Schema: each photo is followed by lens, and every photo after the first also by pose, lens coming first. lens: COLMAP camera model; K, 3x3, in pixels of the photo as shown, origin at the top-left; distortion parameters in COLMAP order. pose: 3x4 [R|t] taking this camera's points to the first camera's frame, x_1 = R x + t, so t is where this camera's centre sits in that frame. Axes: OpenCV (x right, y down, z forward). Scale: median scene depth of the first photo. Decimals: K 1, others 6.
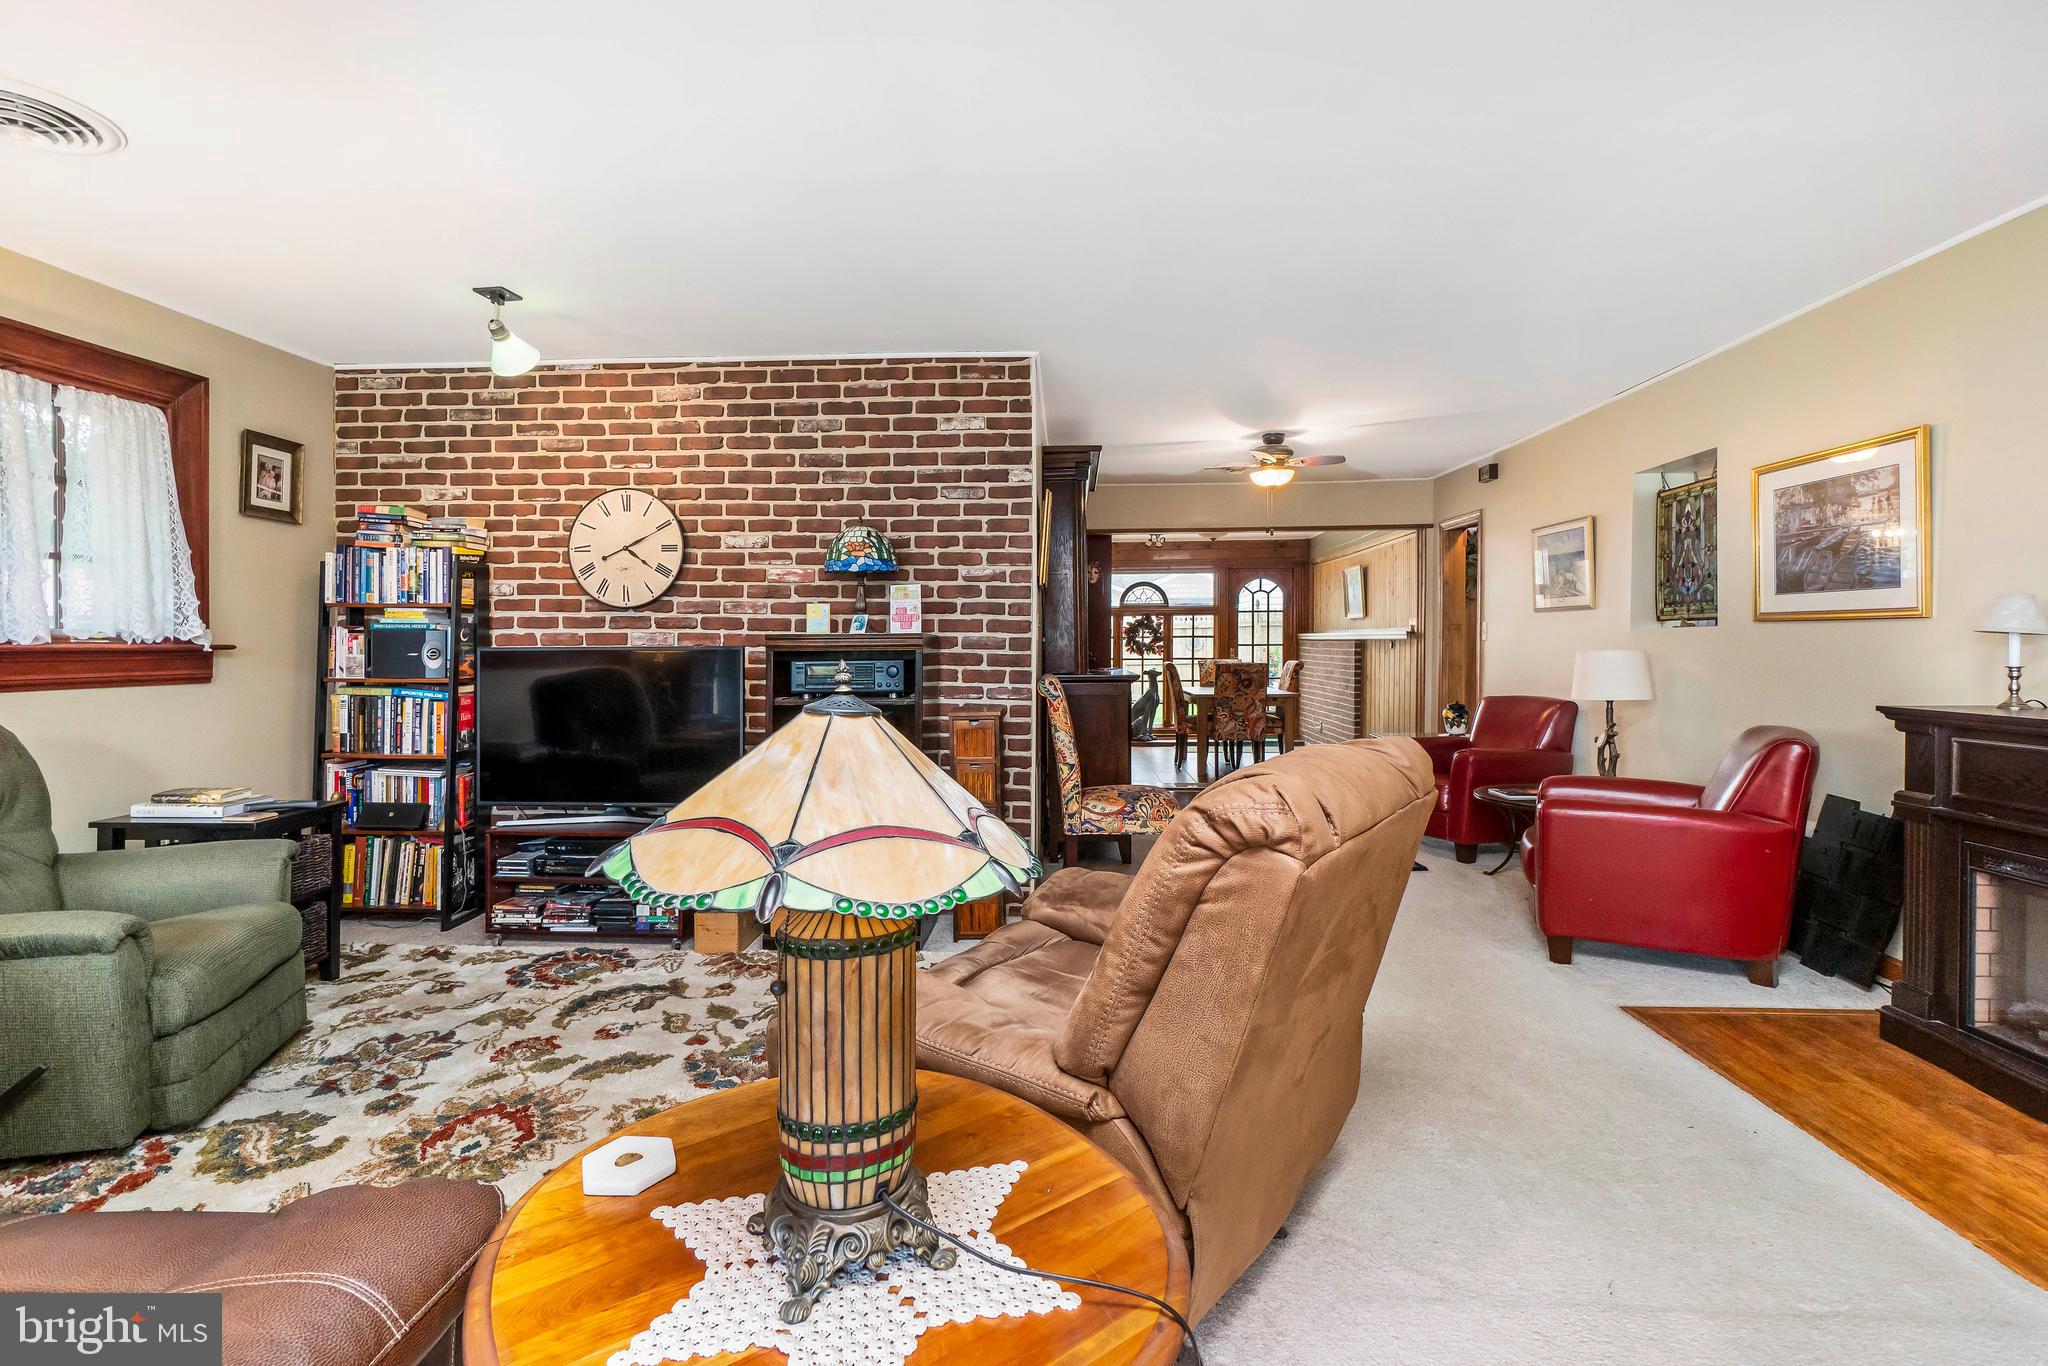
lens RADIAL K [[926.9, 0, 1023.7], [0, 926.9, 640.7], [0, 0, 1]] dist [-0.005813, -0.000365]
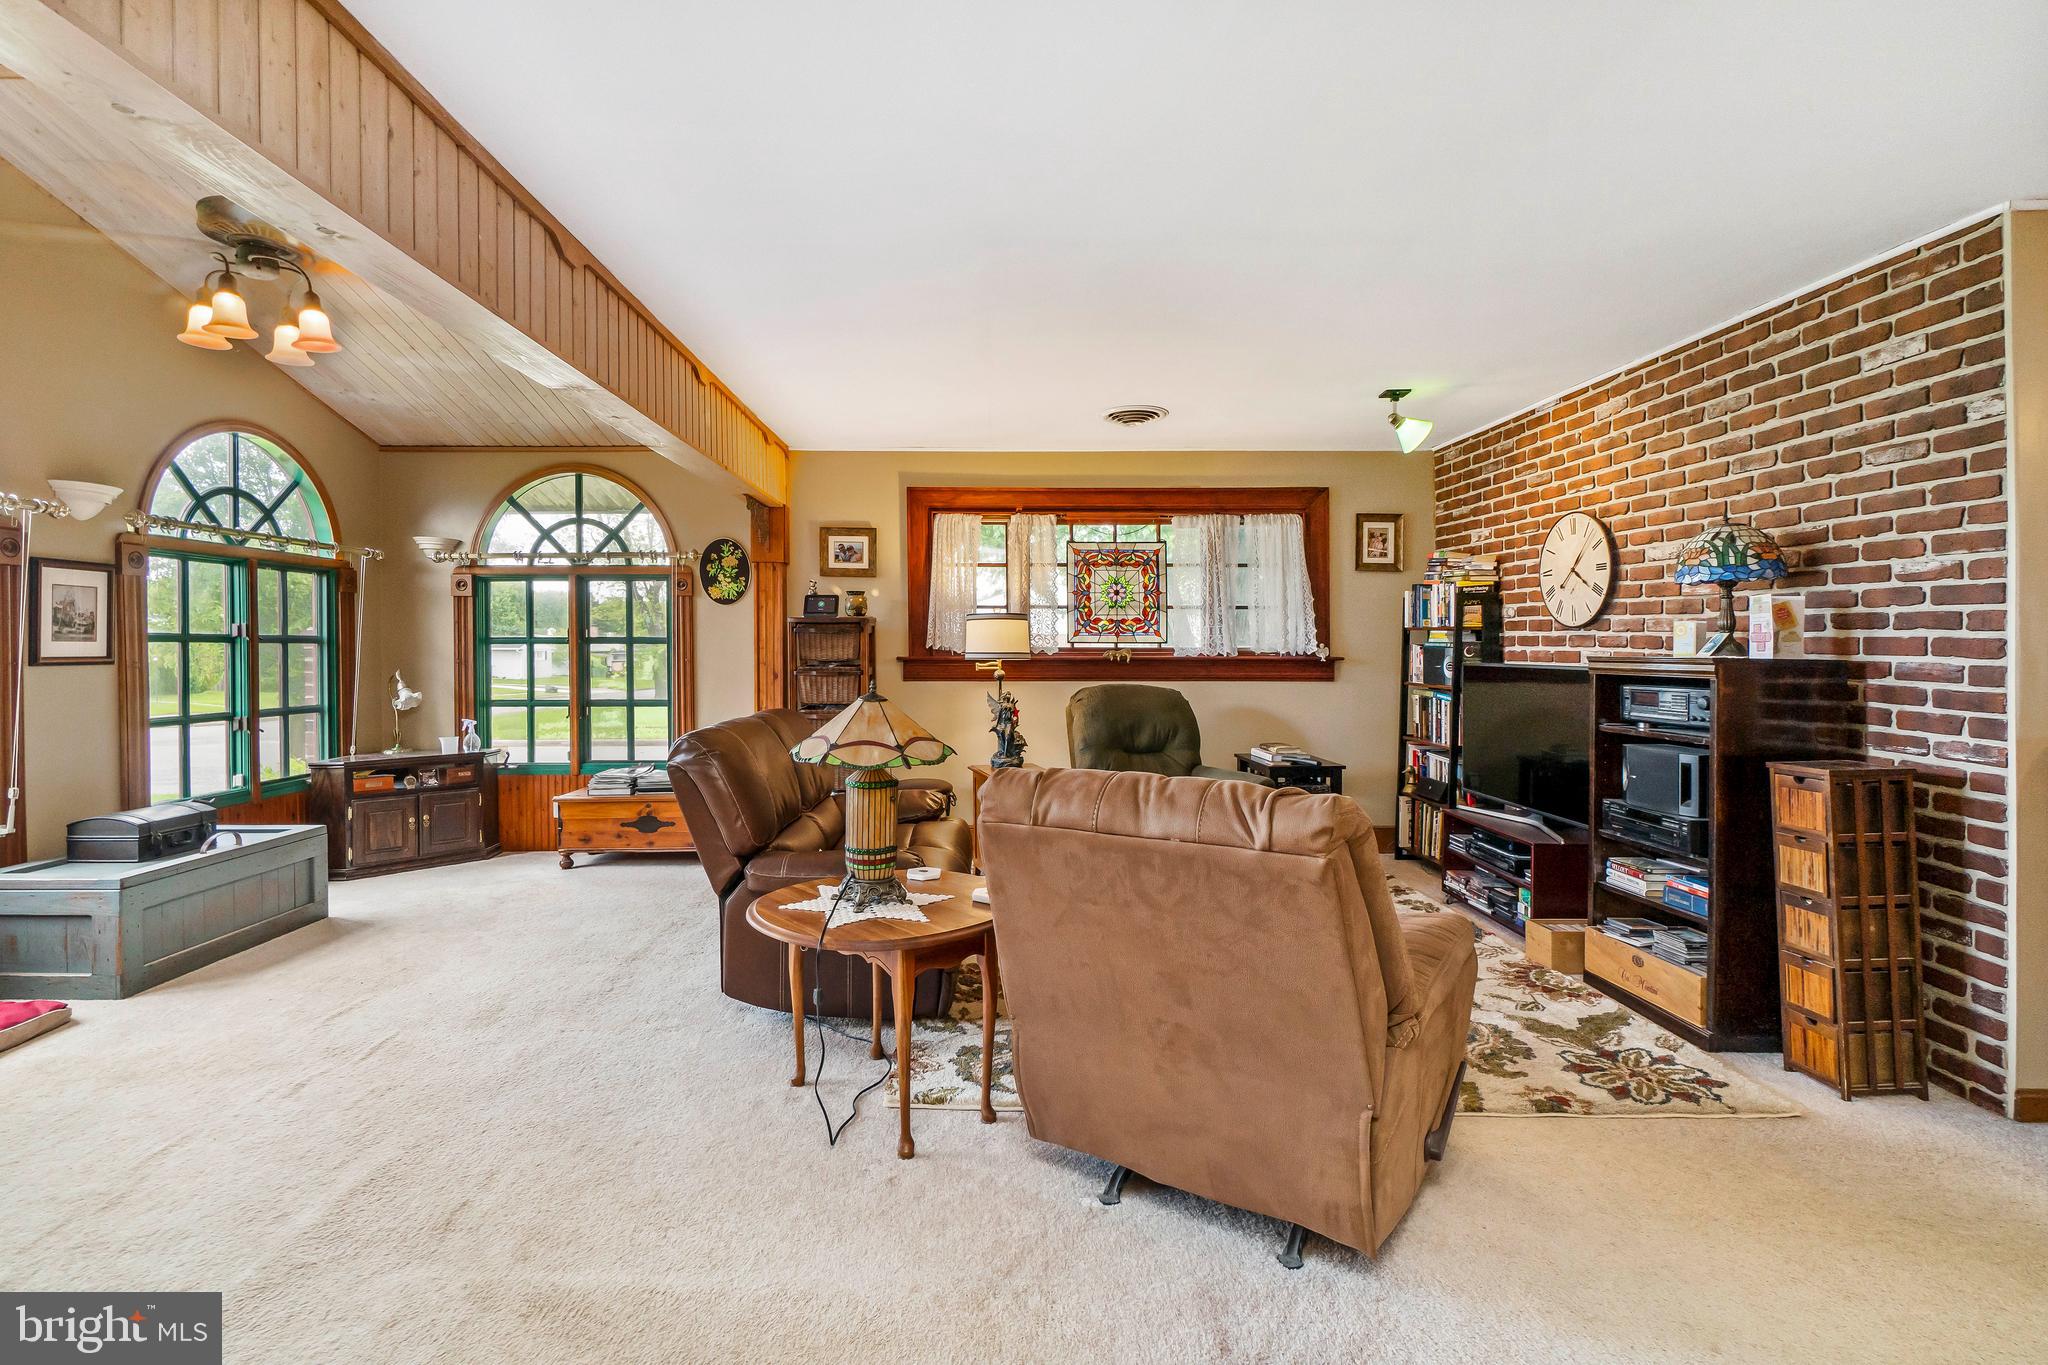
lens RADIAL K [[926.9, 0, 969.1], [0, 926.9, 653.4], [0, 0, 1]] dist [-0.005813, -0.000365]
pose [[0.046922, 0.012468, -0.998821, 0.586406], [-0.000862, 0.999922, 0.012441, -0.018895], [0.998898, 0.000277, 0.046929, 0.278904]]
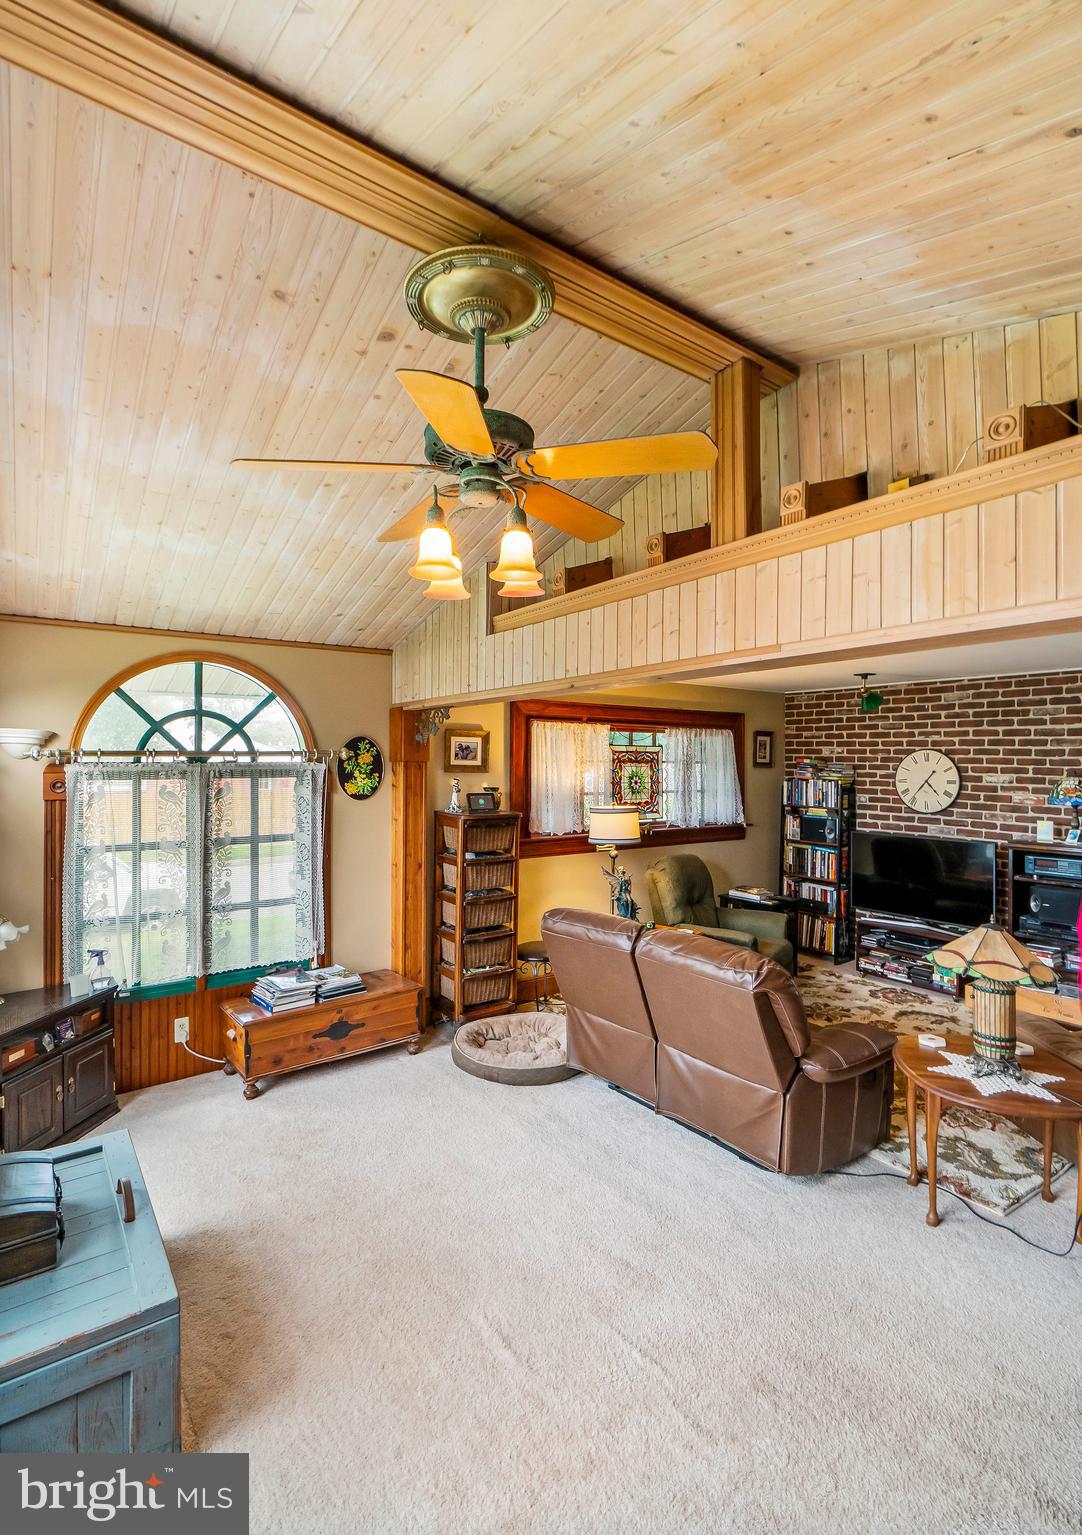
lens RADIAL K [[729.9, 0, 532.3], [0, 729.9, 751.6], [0, 0, 1]] dist [-0.000711, 0.000505]
pose [[0.624800, -0.005142, -0.780768, 0.227412], [-0.004638, 0.999936, -0.010296, -0.143393], [0.780771, 0.010054, 0.624736, -0.551011]]
